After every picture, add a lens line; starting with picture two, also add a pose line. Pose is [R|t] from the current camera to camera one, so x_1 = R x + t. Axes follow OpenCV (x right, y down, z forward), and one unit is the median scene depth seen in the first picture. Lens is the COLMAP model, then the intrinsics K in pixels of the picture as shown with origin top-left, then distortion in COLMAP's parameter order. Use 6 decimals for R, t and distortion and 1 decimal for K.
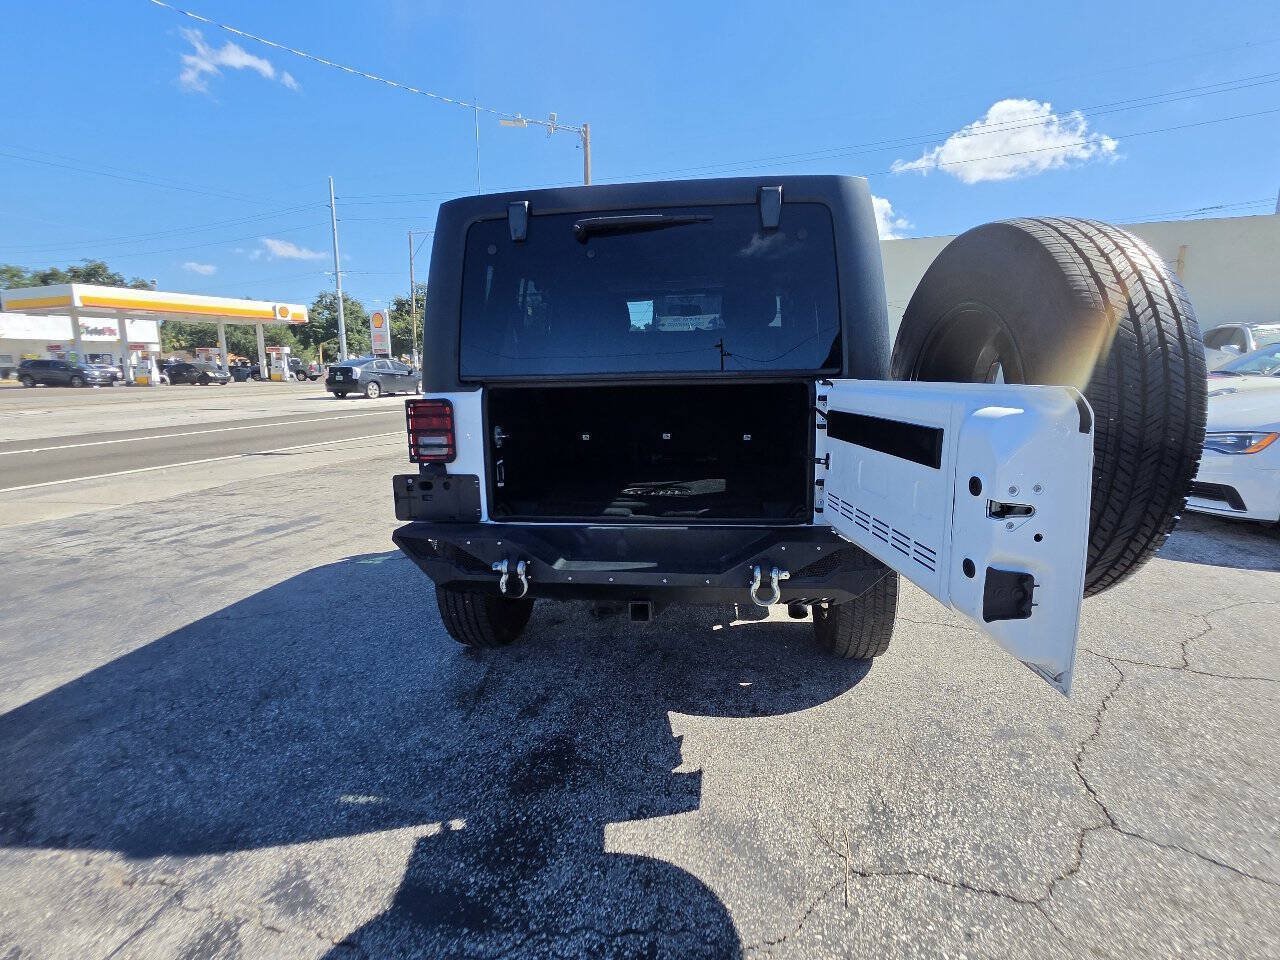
lens RADIAL K [[658.4, 0, 641.1], [0, 658.4, 476.7], [0, 0, 1]] dist [-0.003037, 0.000223]
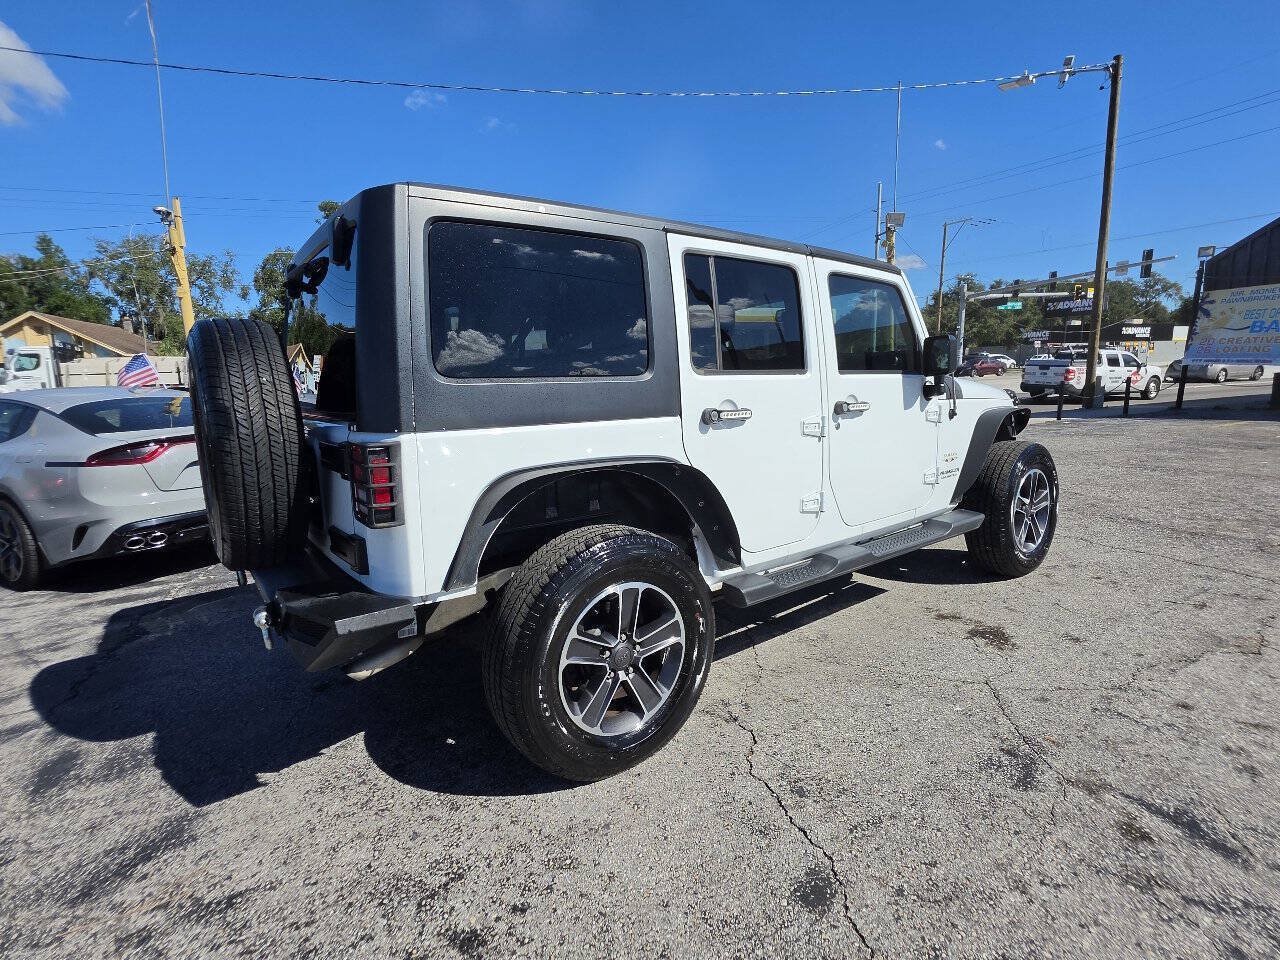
lens RADIAL K [[639.4, 0, 624.0], [0, 639.4, 475.6], [0, 0, 1]] dist [-0.004954, 0.000147]
pose [[0.695259, 0.107467, -0.710680, 1.065322], [-0.099983, 0.993606, 0.052438, -0.148298], [0.711771, 0.034598, 0.701559, 0.605632]]
